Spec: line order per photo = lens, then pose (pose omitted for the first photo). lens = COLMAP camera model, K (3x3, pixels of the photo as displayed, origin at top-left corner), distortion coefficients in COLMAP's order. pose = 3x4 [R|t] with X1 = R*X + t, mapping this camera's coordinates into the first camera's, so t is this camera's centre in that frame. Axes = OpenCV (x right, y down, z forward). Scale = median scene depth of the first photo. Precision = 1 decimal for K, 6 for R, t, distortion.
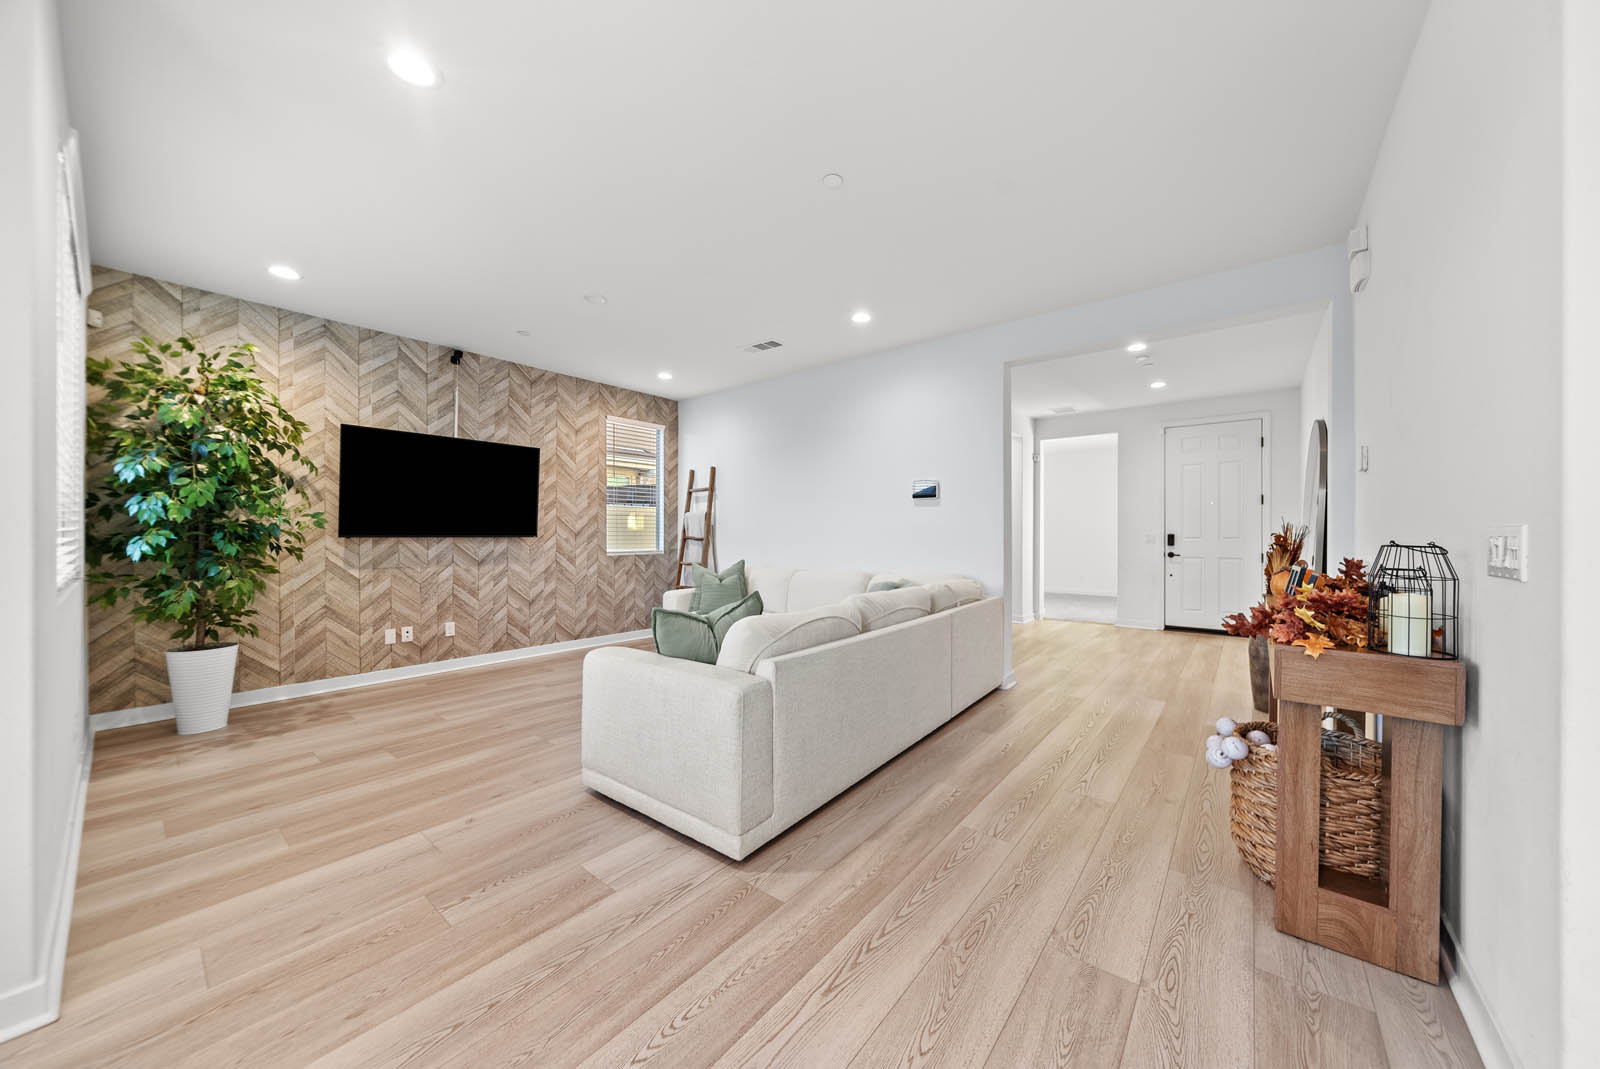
lens RADIAL K [[552.7, 0, 811.1], [0, 552.7, 533.2], [0, 0, 1]] dist [-0.001698, -0.000179]
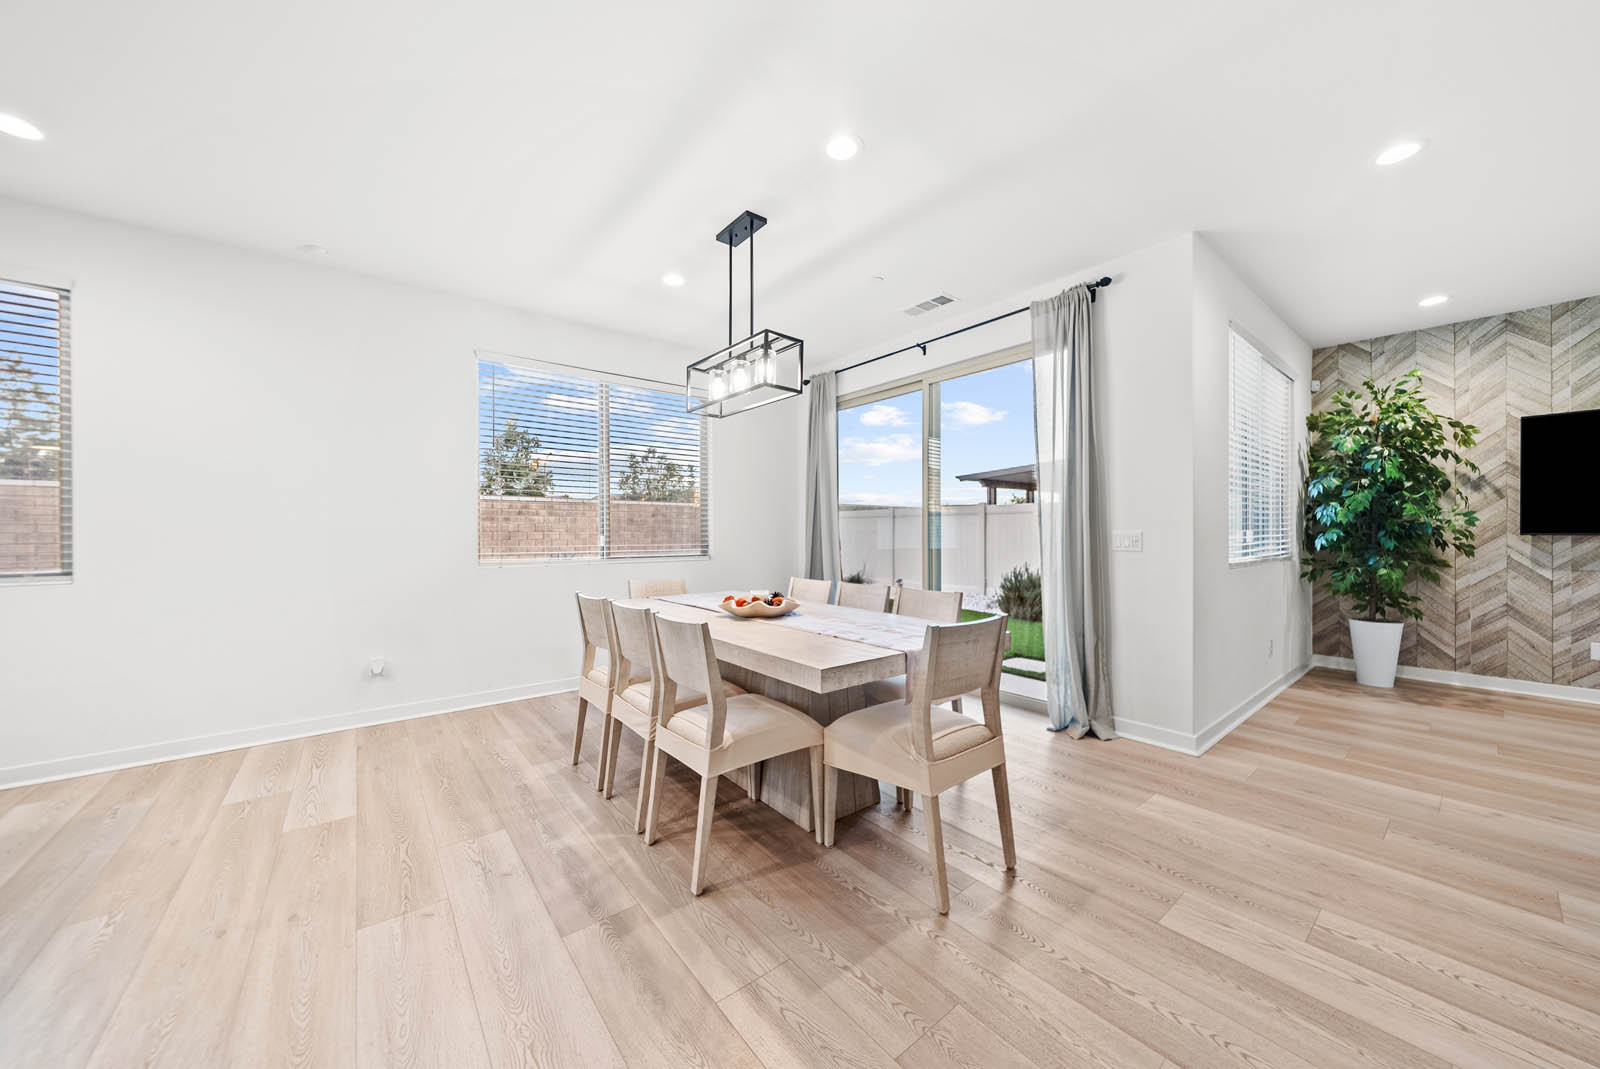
lens RADIAL K [[556.1, 0, 808.9], [0, 556.1, 536.1], [0, 0, 1]] dist [-0.001592, -0.000360]
pose [[-0.210543, 0.004658, -0.977574, 0.366183], [0.005149, 0.999980, 0.003656, -0.000412], [0.977571, -0.004264, -0.210562, -0.011764]]
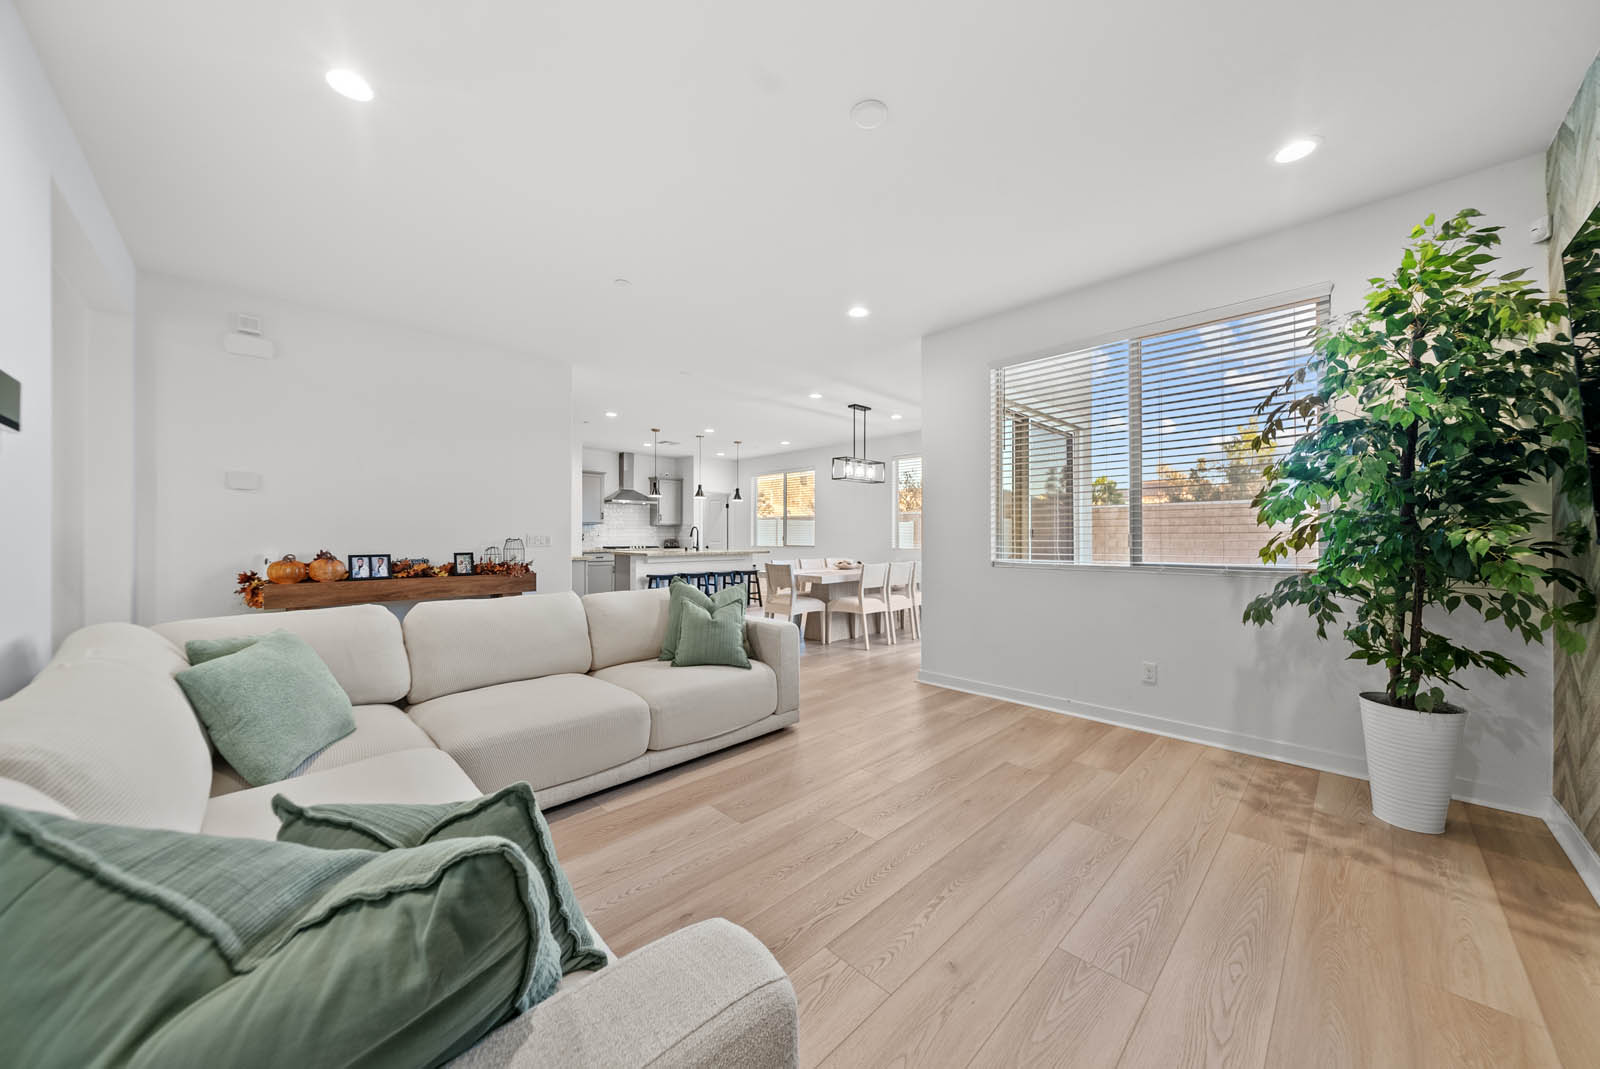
lens RADIAL K [[552.7, 0, 811.1], [0, 552.7, 533.2], [0, 0, 1]] dist [-0.001698, -0.000179]
pose [[-0.994847, 0.000130, 0.101383, -0.370850], [-0.000408, 0.999986, -0.005283, 0.000762], [-0.101382, -0.005297, -0.994833, 1.498857]]
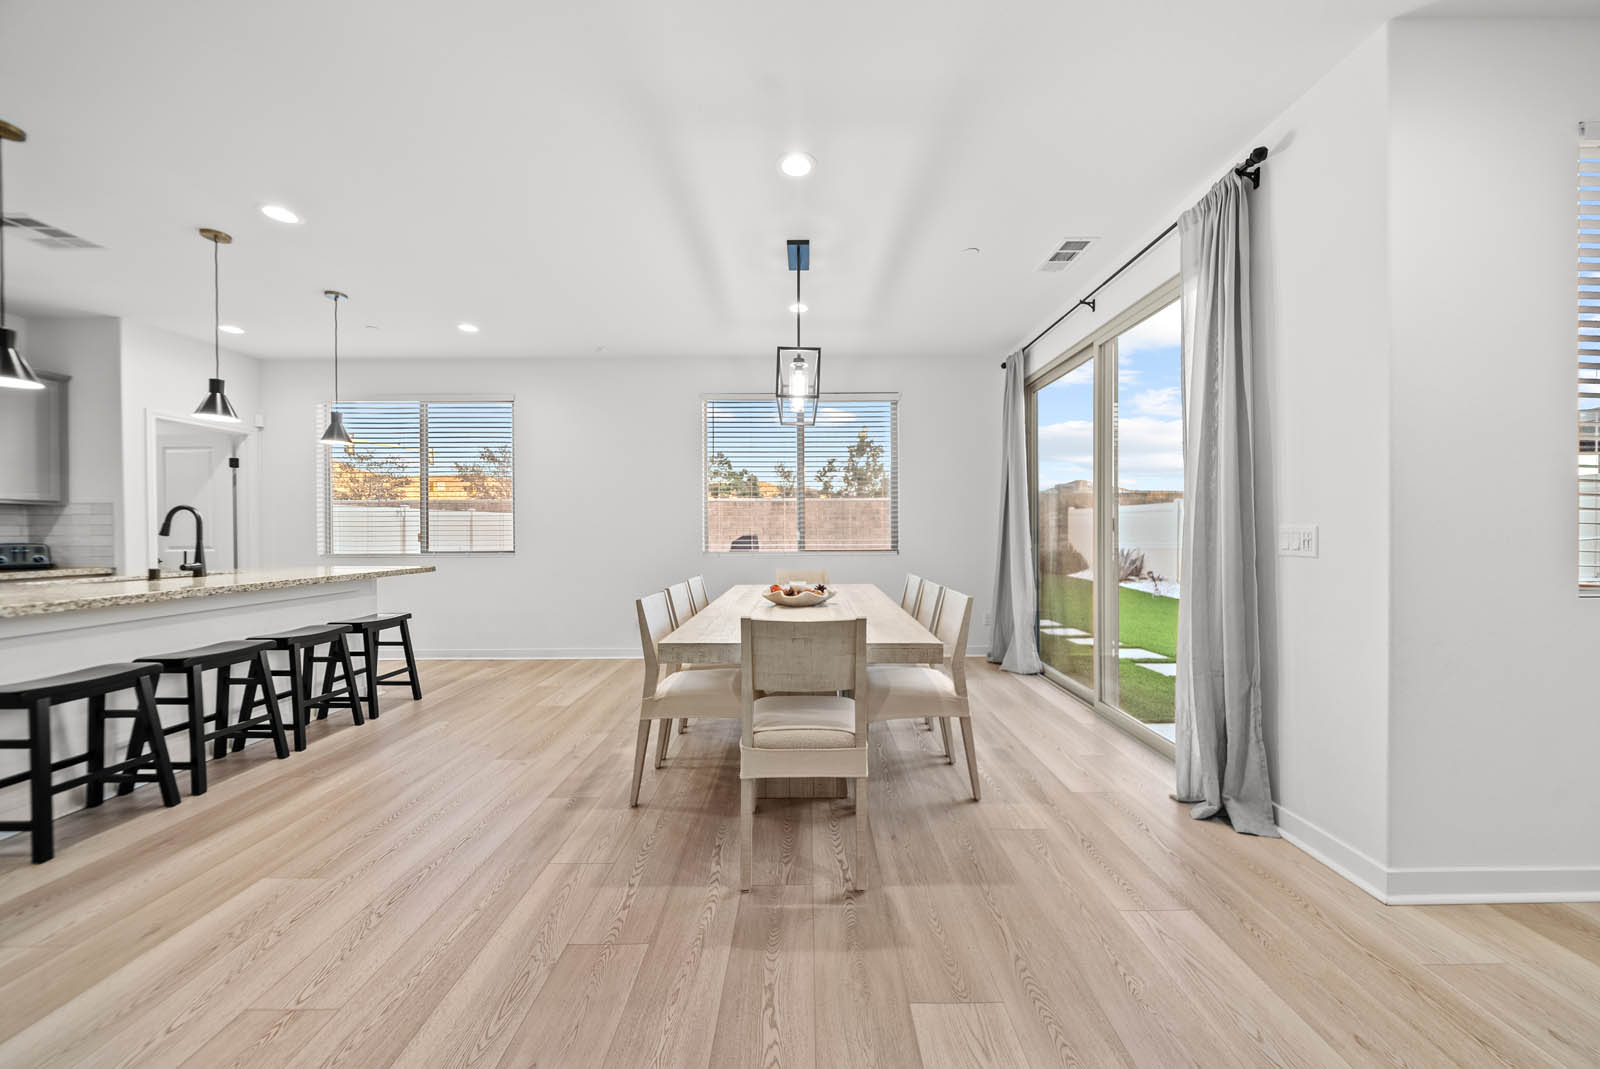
lens RADIAL K [[552.7, 0, 811.1], [0, 552.7, 533.2], [0, 0, 1]] dist [-0.001698, -0.000179]
pose [[-0.774796, 0.004382, -0.632196, 0.163682], [0.004163, 0.999990, 0.001829, 0.002340], [0.632198, -0.001214, -0.774806, 0.385942]]
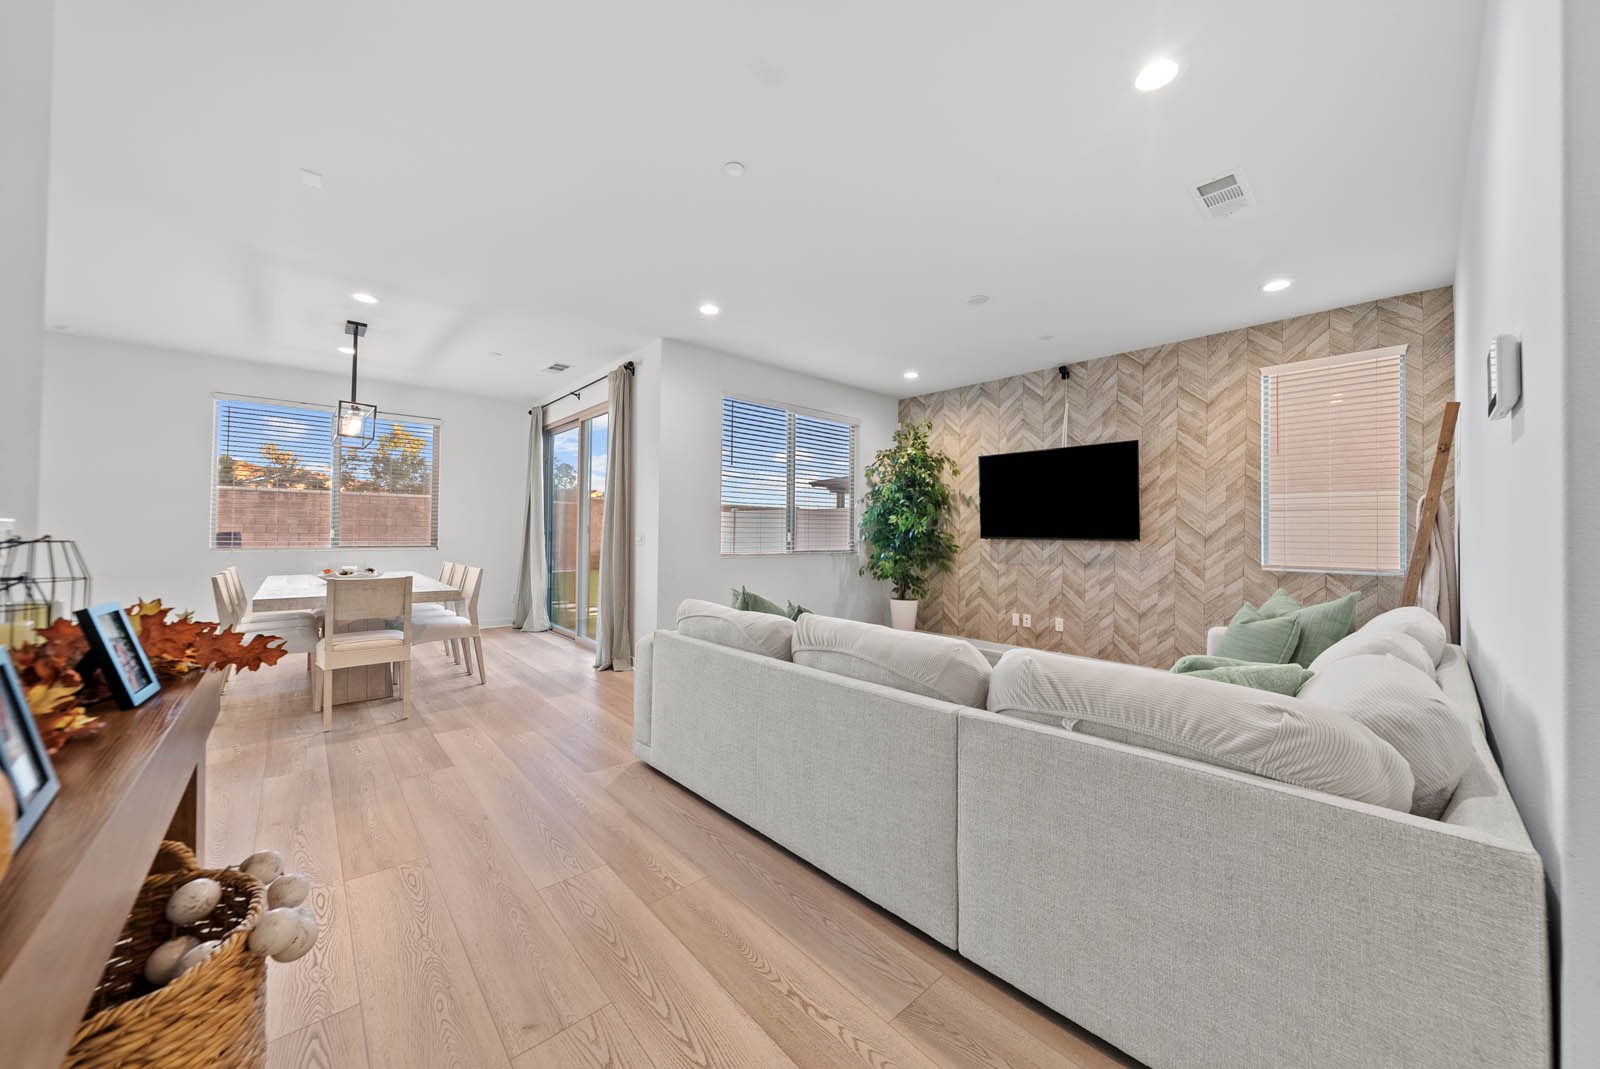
lens RADIAL K [[561.9, 0, 802.4], [0, 561.9, 523.8], [0, 0, 1]] dist [-0.003144, -0.000153]
pose [[-0.159893, -0.019802, -0.986936, 0.623766], [-0.009175, 0.999785, -0.018573, 0.001003], [0.987092, 0.006086, -0.160040, 0.815863]]
